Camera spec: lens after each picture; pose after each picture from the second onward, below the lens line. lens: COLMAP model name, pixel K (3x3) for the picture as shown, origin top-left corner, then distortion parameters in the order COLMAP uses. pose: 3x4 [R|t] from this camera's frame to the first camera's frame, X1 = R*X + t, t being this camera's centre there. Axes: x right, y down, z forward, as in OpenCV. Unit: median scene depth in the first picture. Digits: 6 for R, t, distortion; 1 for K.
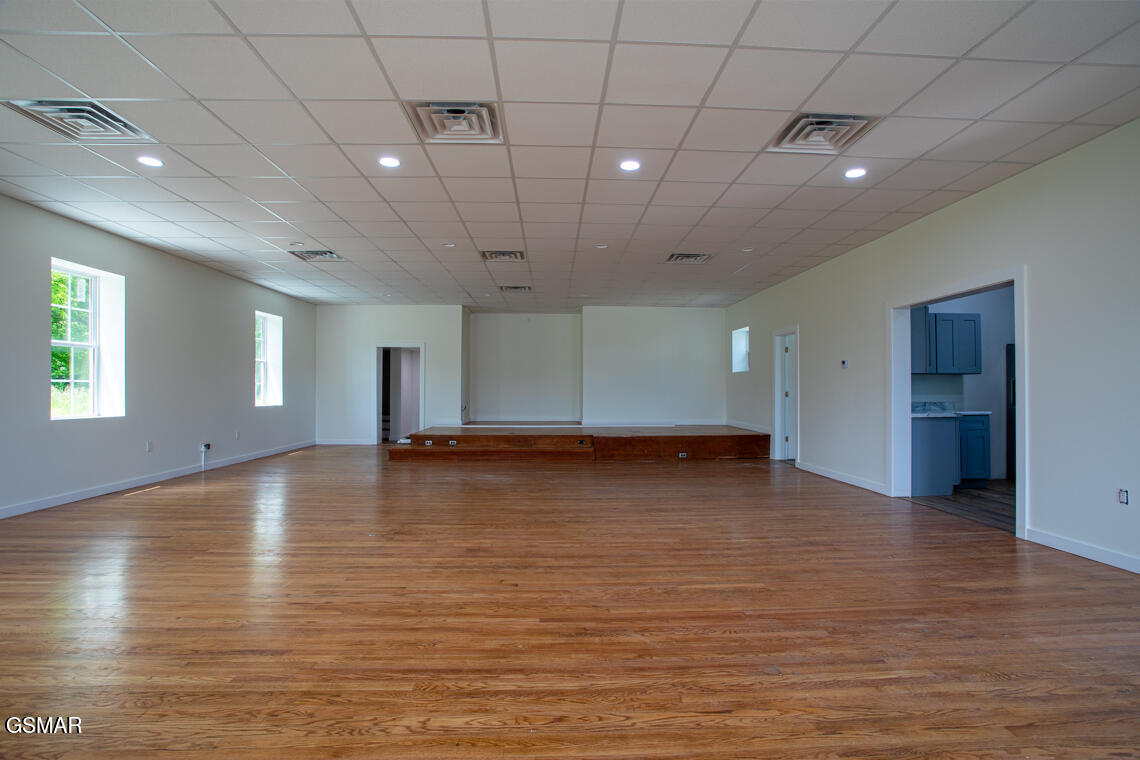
lens RADIAL K [[543.5, 0, 568.3], [0, 543.5, 391.3], [0, 0, 1]] dist [-0.039564, 0.001309]
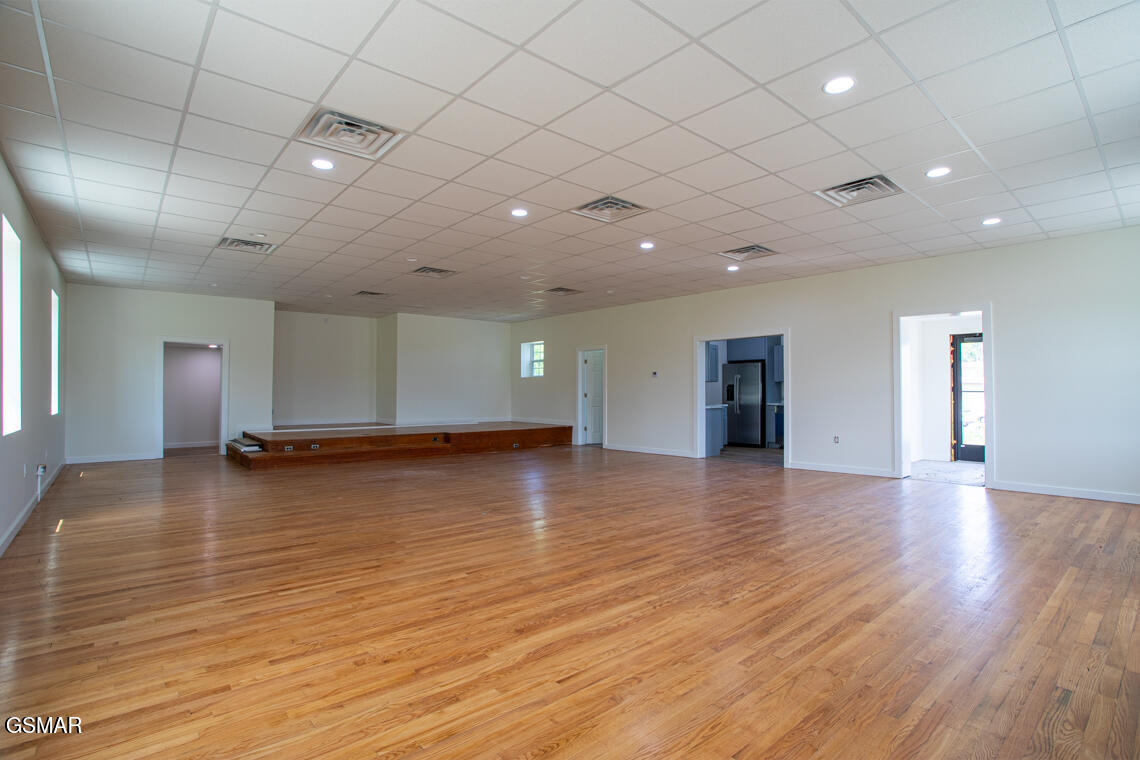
lens RADIAL K [[543.5, 0, 570.1], [0, 543.5, 371.2], [0, 0, 1]] dist [-0.039564, 0.001309]
pose [[0.786613, 0.022176, 0.617049, -0.460798], [0.002156, 0.999250, -0.038659, -0.001842], [-0.617443, 0.031740, 0.785975, -0.039545]]
